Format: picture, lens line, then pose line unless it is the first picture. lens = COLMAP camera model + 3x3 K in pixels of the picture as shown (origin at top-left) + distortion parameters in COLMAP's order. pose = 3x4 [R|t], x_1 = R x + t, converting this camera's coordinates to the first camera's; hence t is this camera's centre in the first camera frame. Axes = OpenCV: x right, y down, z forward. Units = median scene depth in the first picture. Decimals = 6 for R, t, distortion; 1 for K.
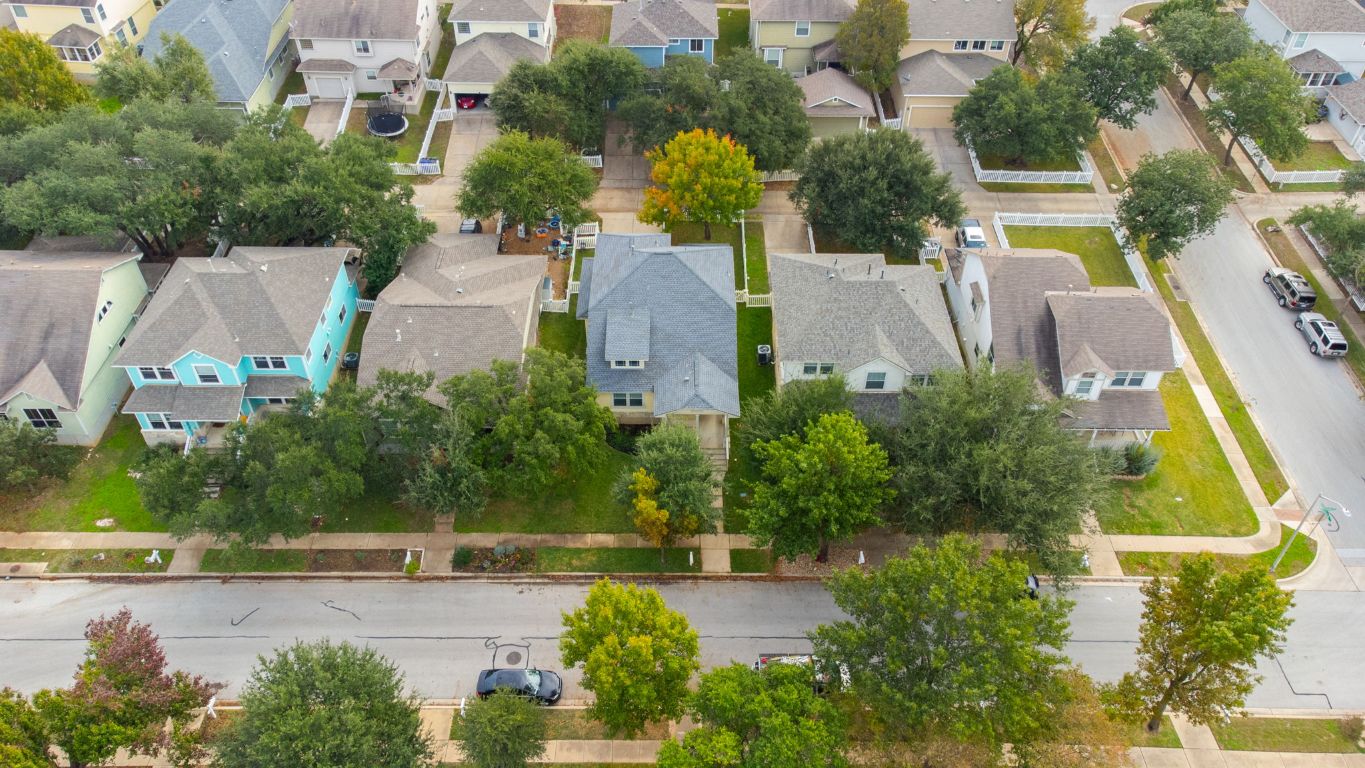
lens RADIAL K [[1010.5, 0, 682.4], [0, 1010.5, 376.9], [0, 0, 1]] dist [0.030418, 0.008890]
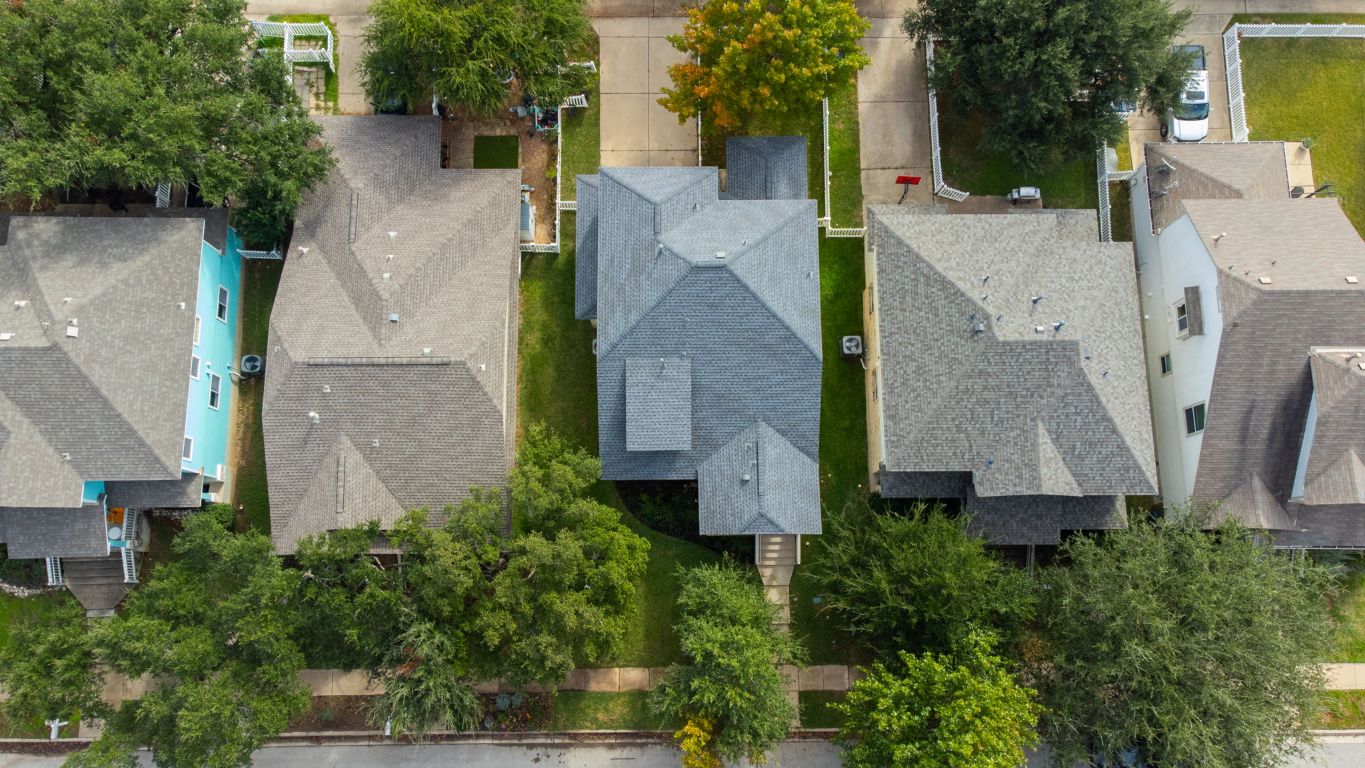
lens RADIAL K [[1010.5, 0, 682.4], [0, 1010.5, 385.1], [0, 0, 1]] dist [0.030418, 0.008890]
pose [[0.999948, -0.007817, 0.006579, -0.042437], [0.002511, 0.812159, 0.583431, -0.441794], [-0.009904, -0.583384, 0.812136, 0.465561]]
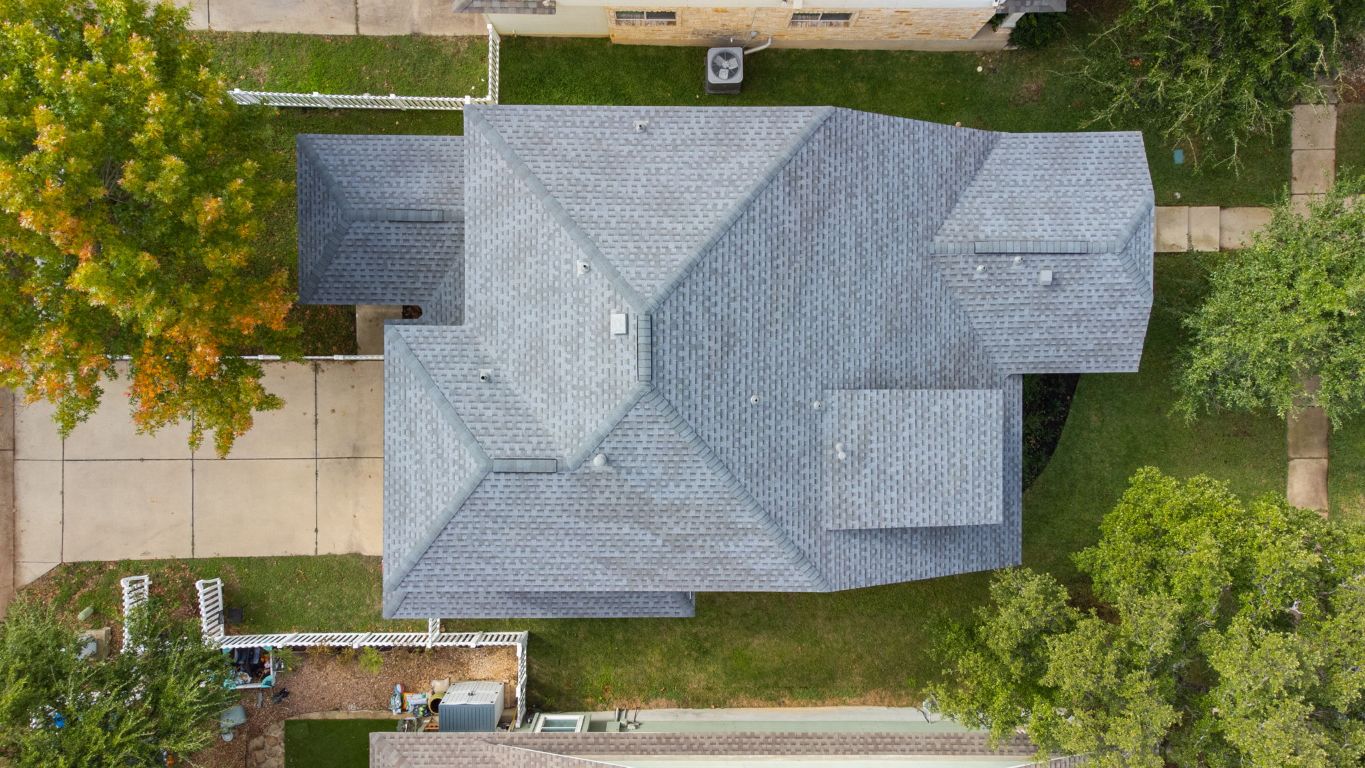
lens RADIAL K [[1010.5, 0, 677.6], [0, 1010.5, 377.2], [0, 0, 1]] dist [0.030418, 0.008890]
pose [[0.001507, -0.999783, -0.020775, -0.021847], [0.677069, -0.014268, 0.735781, -0.326445], [-0.735918, -0.015175, 0.676901, 0.839876]]
